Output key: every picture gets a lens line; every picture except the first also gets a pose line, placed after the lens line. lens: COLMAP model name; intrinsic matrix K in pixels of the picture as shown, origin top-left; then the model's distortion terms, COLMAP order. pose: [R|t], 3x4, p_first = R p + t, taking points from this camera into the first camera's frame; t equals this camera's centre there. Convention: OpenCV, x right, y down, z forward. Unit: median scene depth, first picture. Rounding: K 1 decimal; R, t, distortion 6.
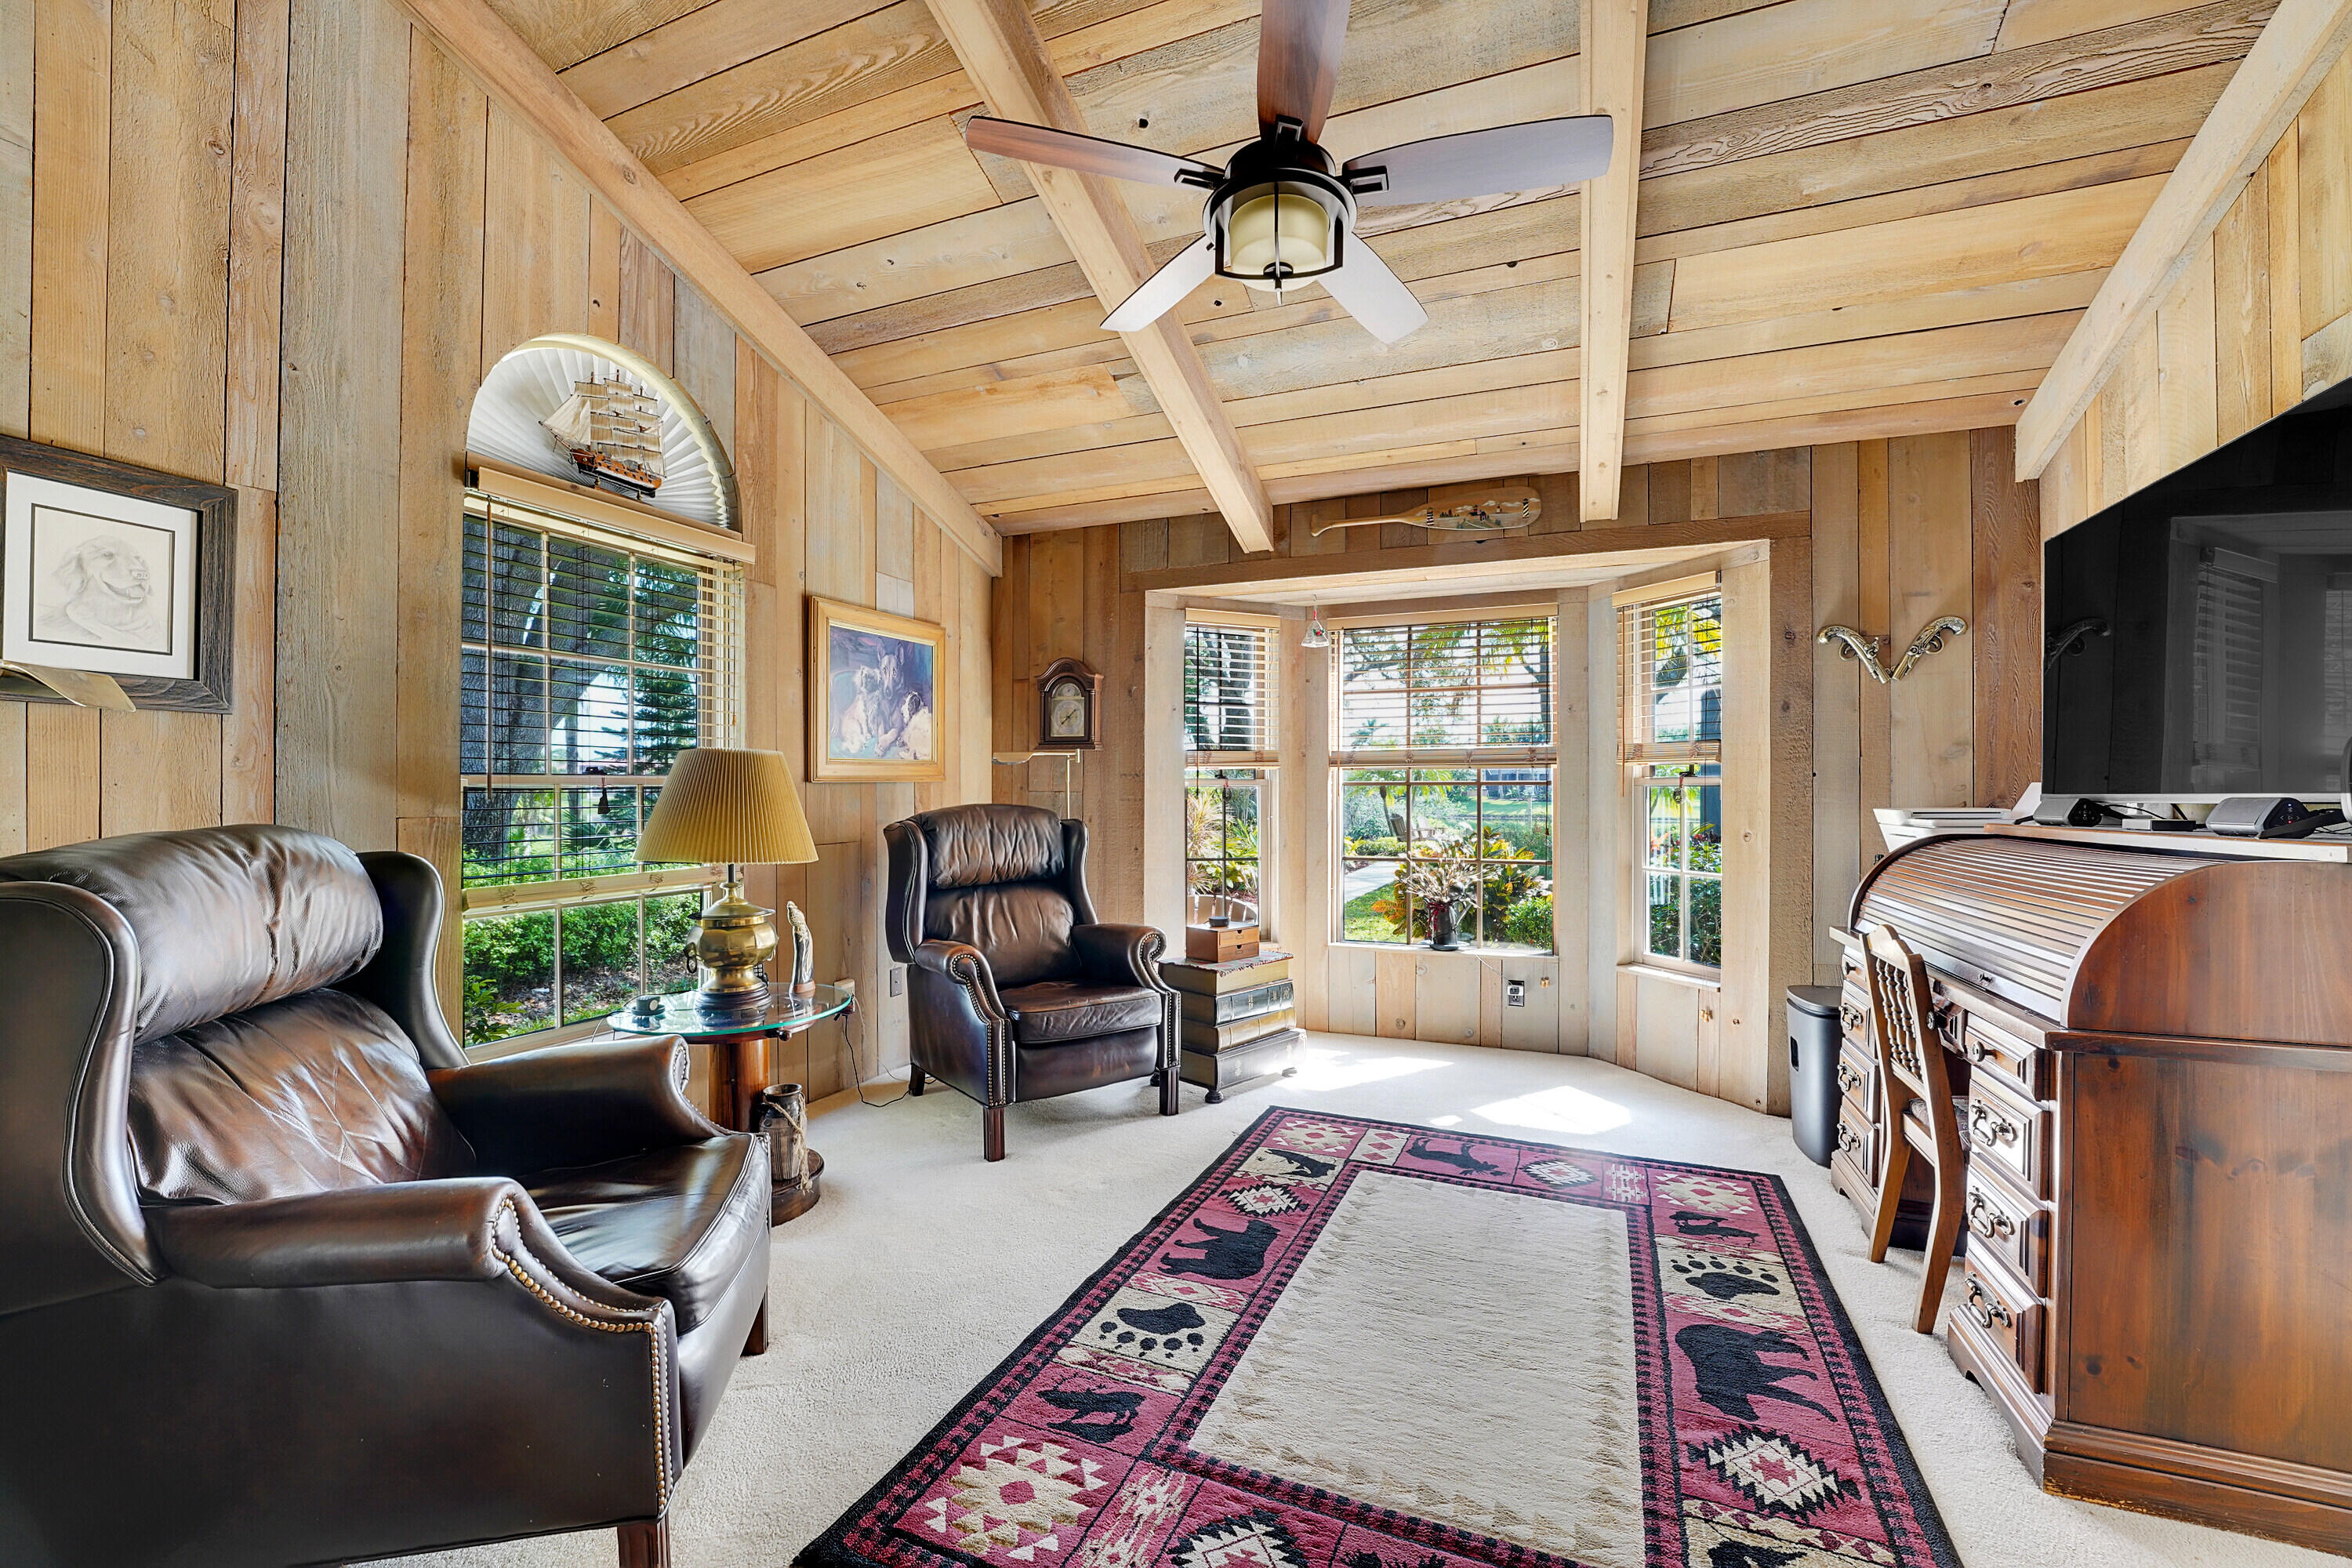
lens RADIAL K [[955.7, 0, 1190.7], [0, 955.7, 786.0], [0, 0, 1]] dist [-0.024805, 0.001627]
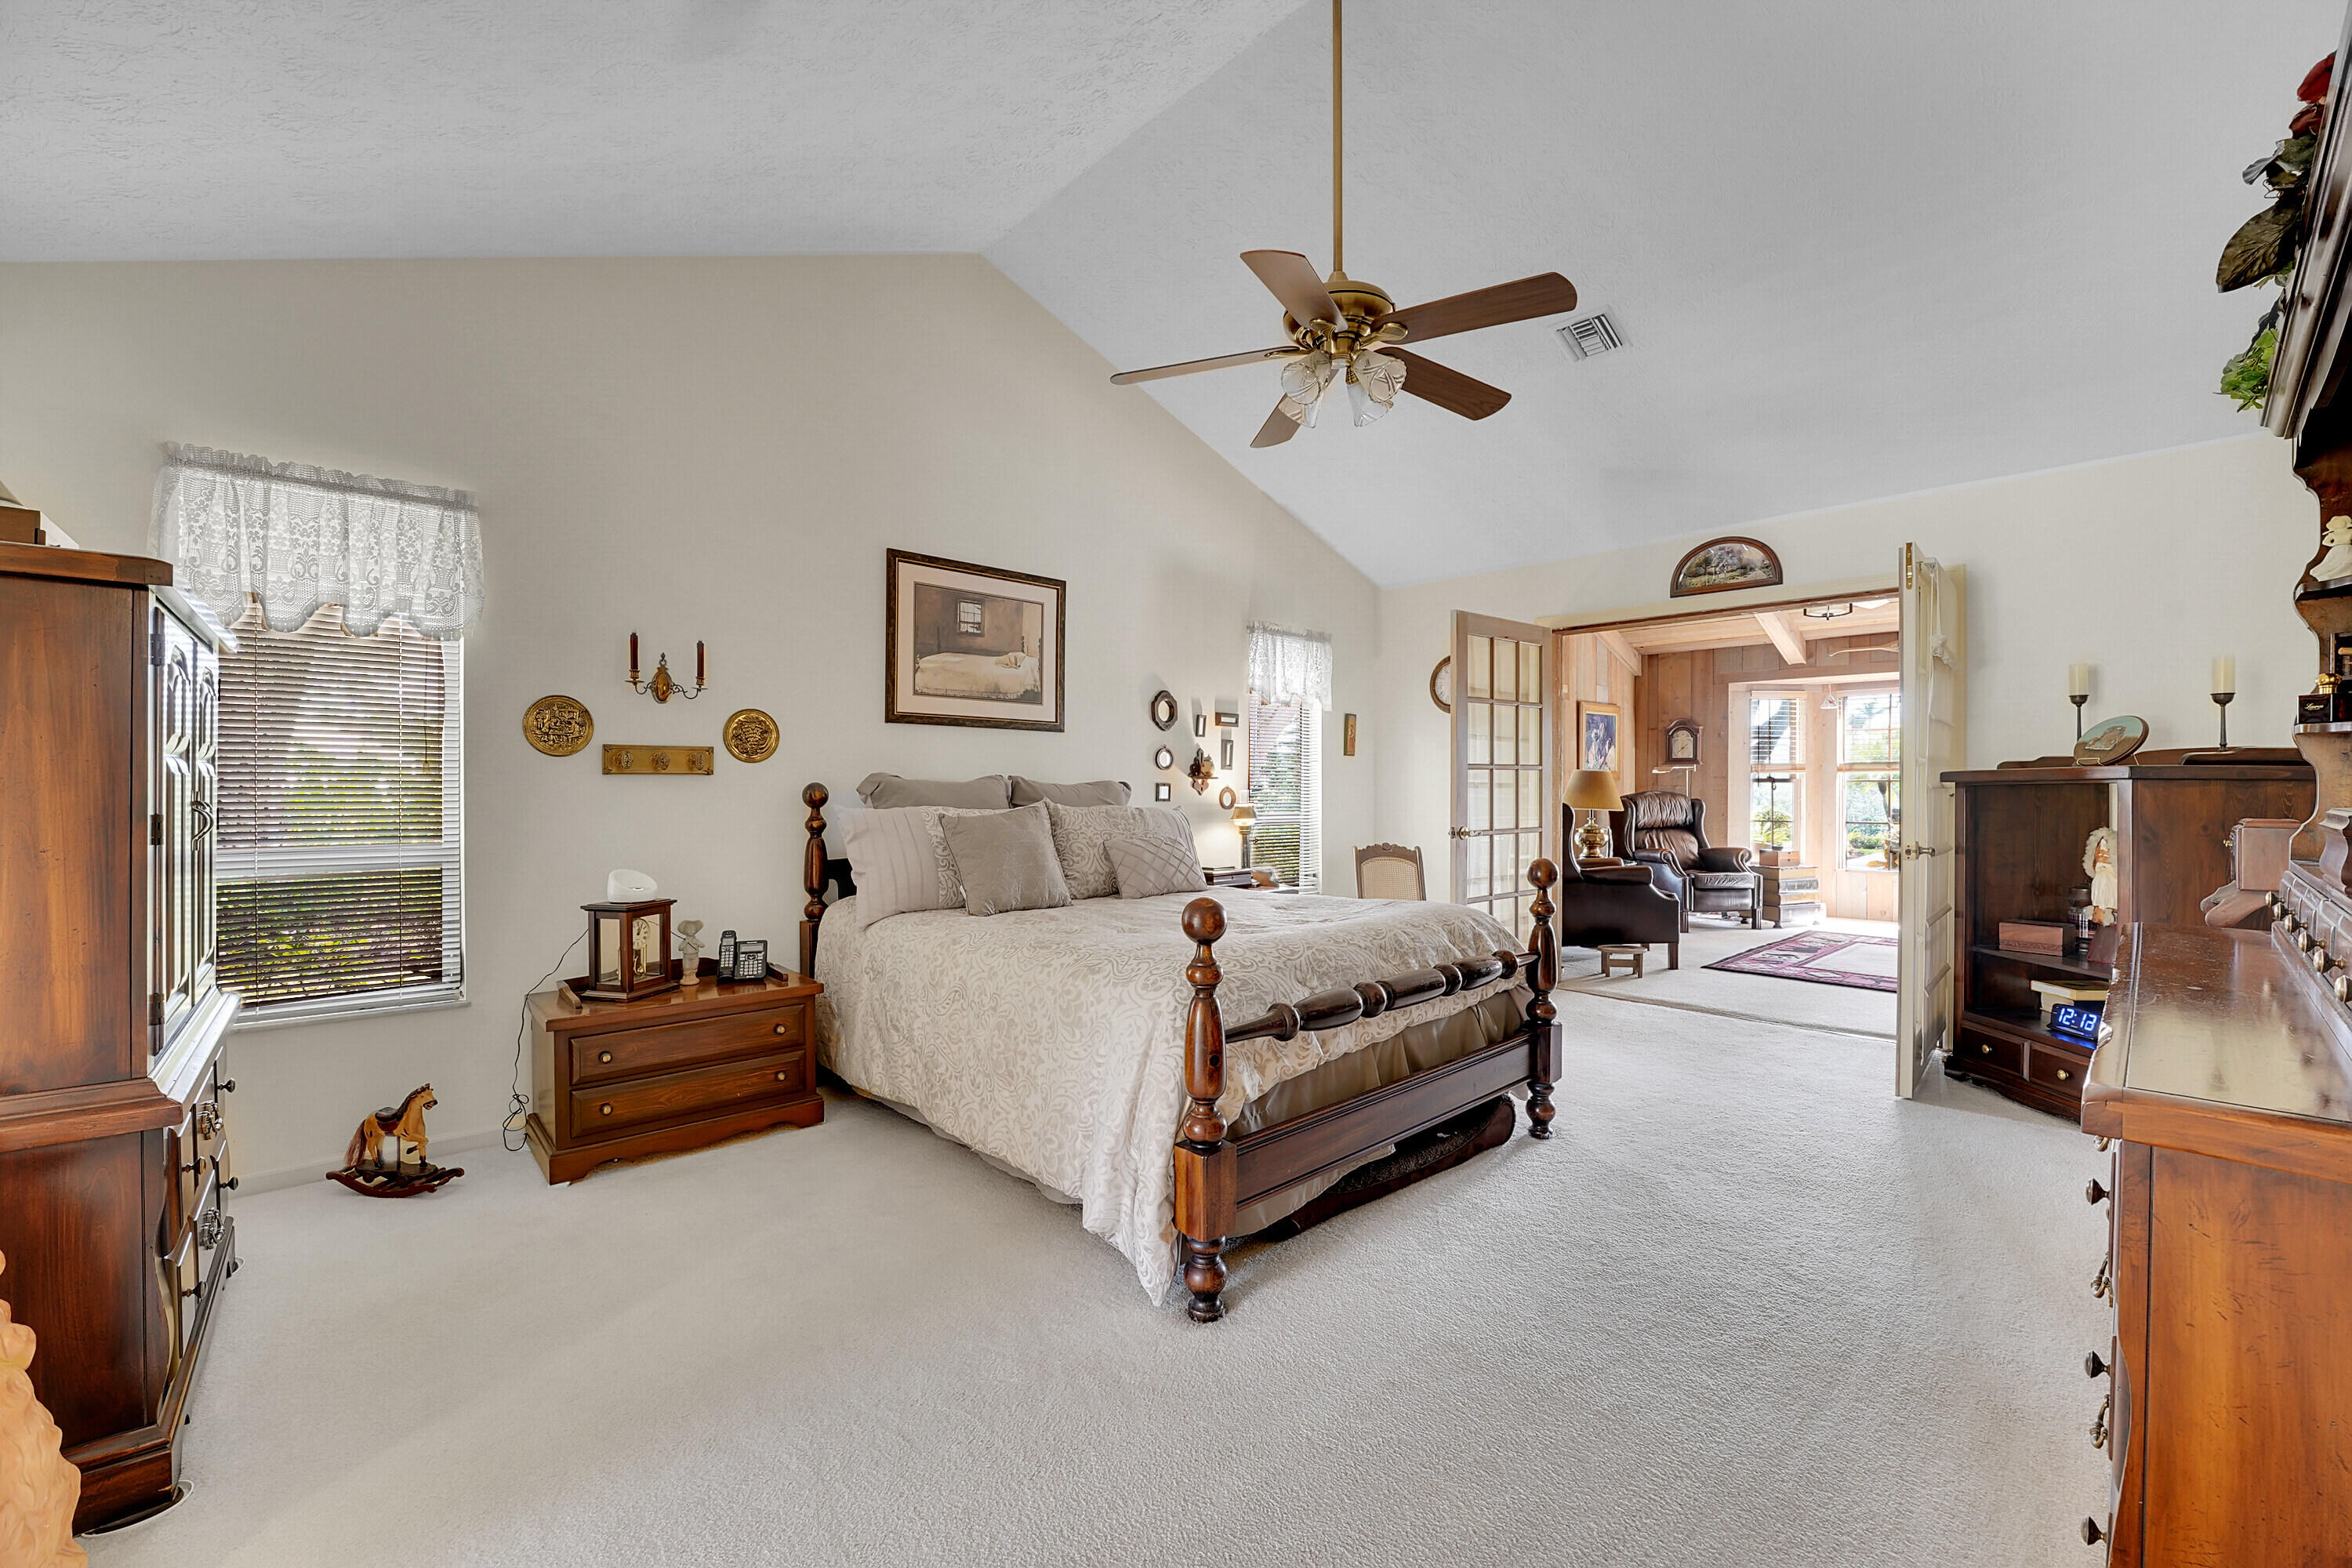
lens RADIAL K [[955.7, 0, 1188.3], [0, 955.7, 783.2], [0, 0, 1]] dist [-0.024805, 0.001627]
pose [[0.905695, -0.001738, -0.423927, -0.299760], [0.002239, 0.999997, 0.000683, -0.003636], [0.423924, -0.001568, 0.905696, -1.630909]]
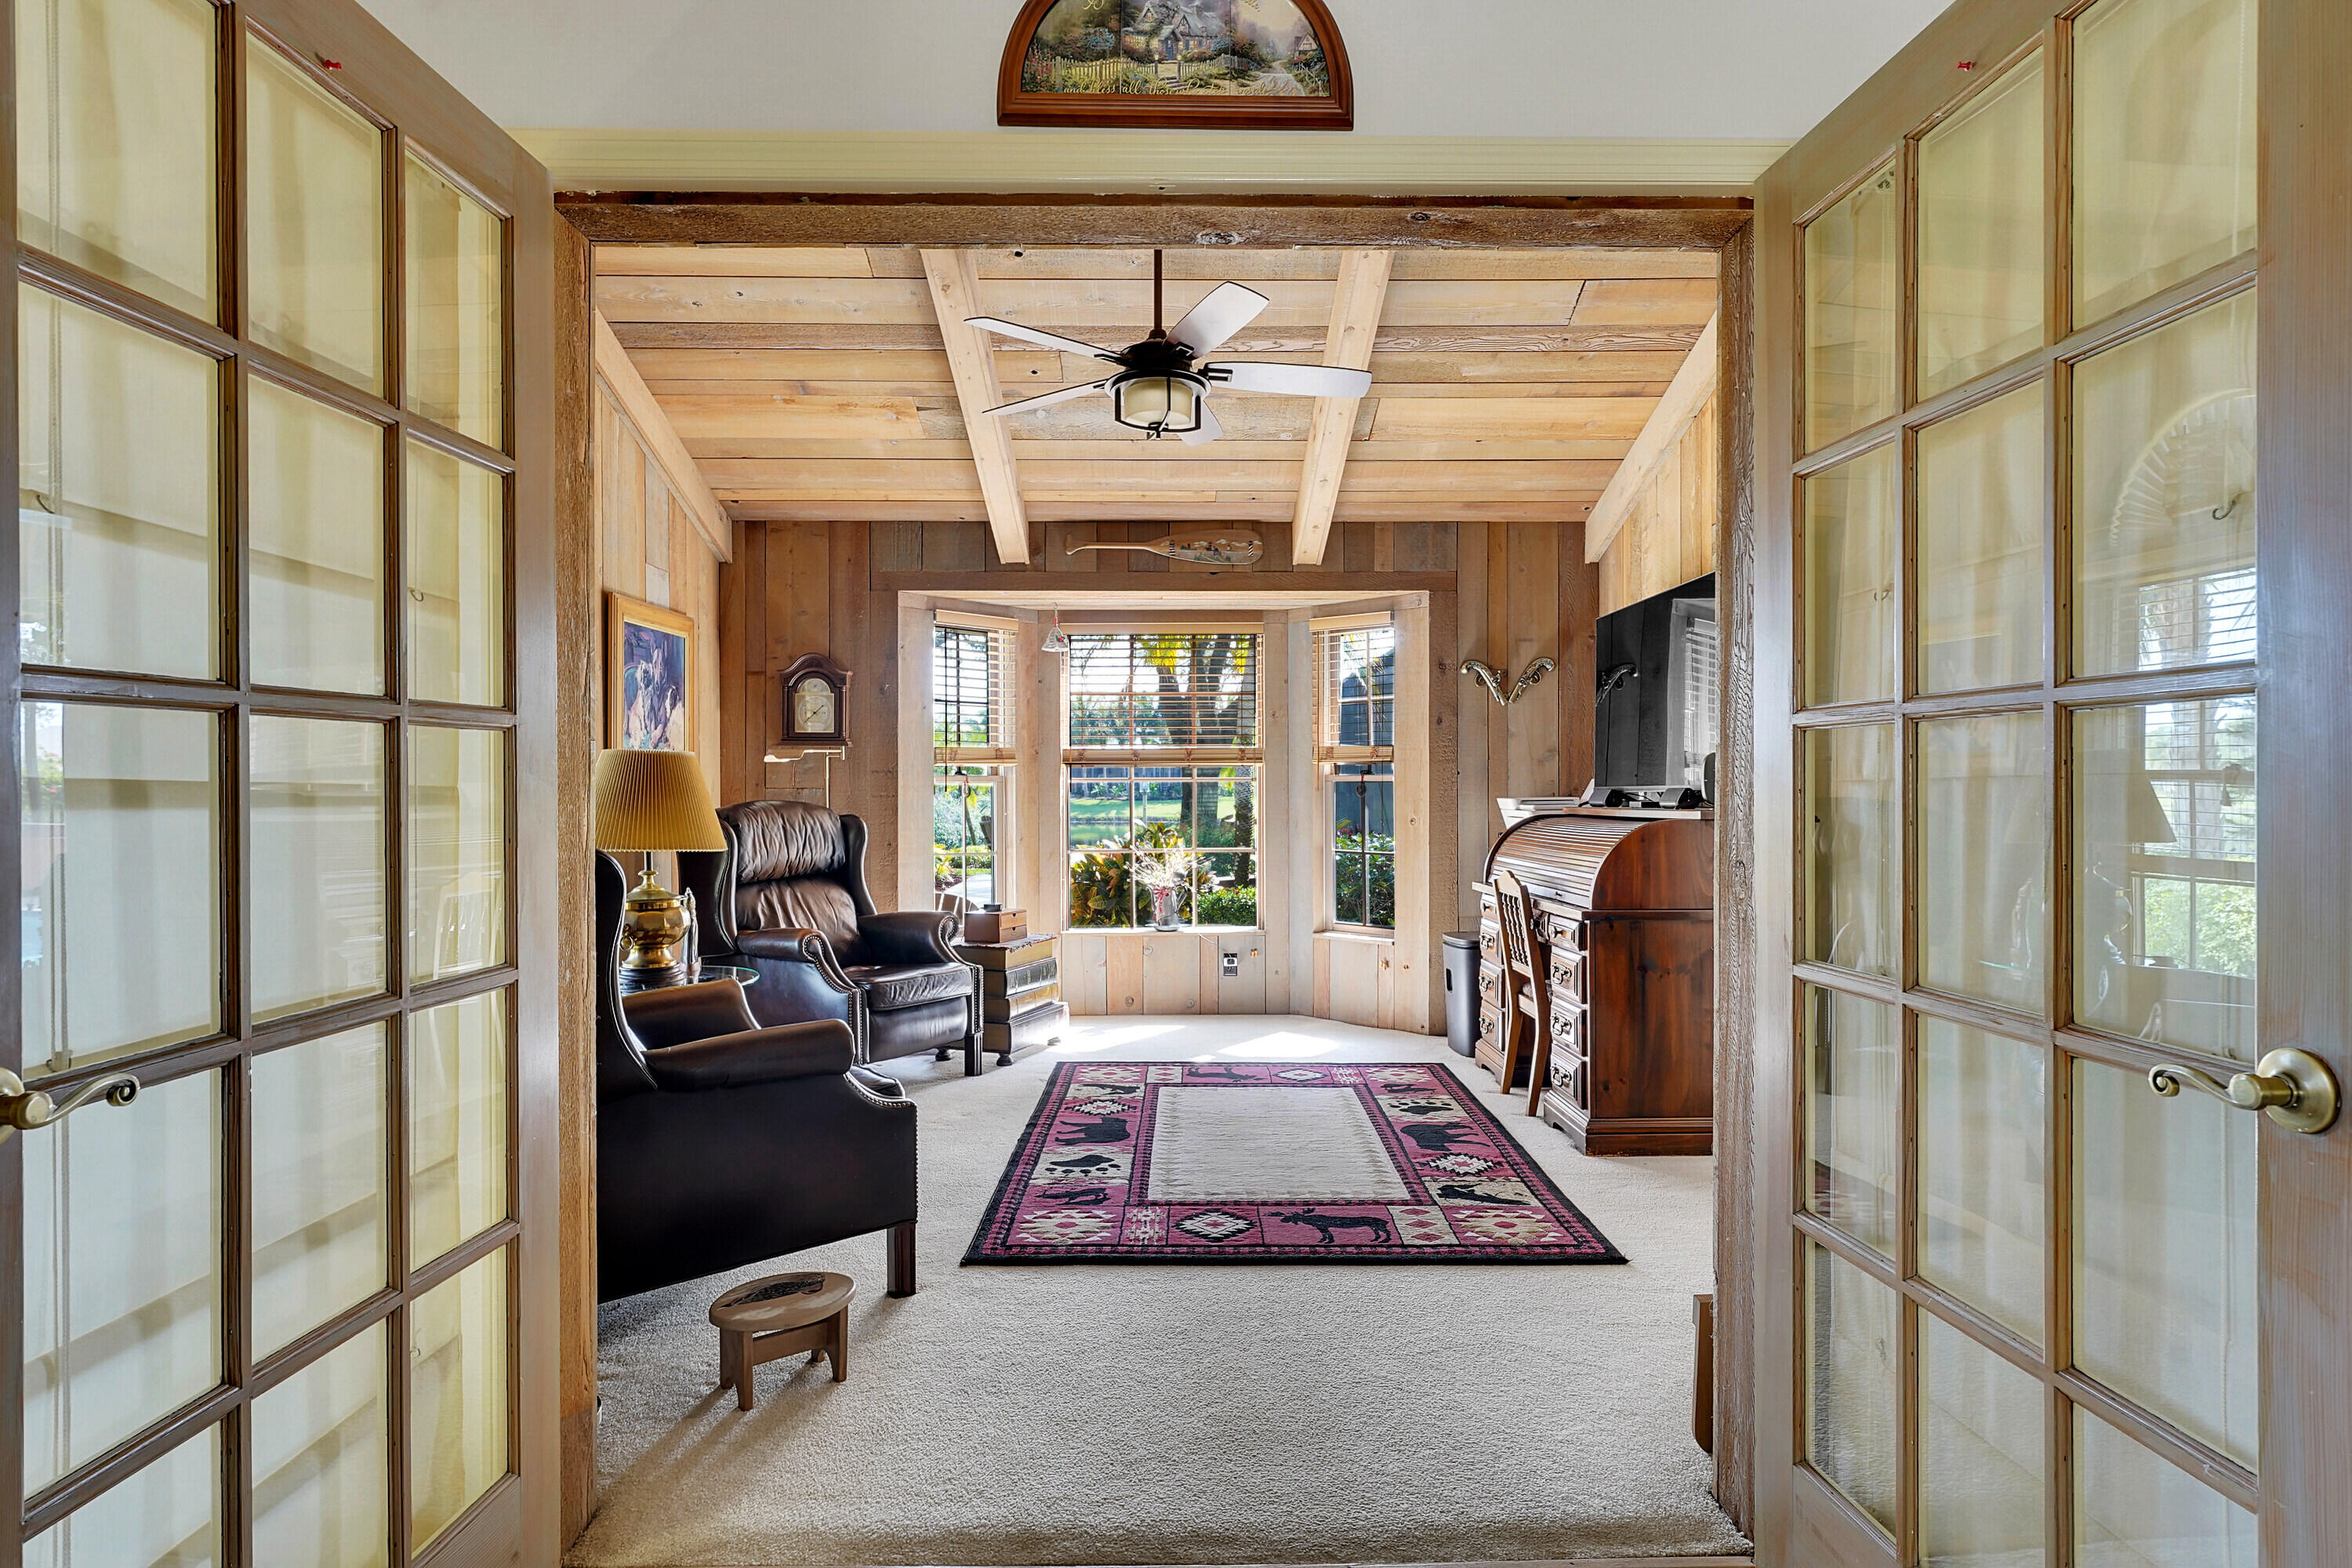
lens RADIAL K [[1339.7, 0, 1189.2], [0, 1339.7, 779.9], [0, 0, 1]] dist [0.009322, -0.000216]
pose [[0.916290, -0.000819, 0.400515, -0.440608], [0.001234, 0.999999, -0.000779, -0.001677], [-0.400514, 0.001208, 0.916290, -0.570889]]
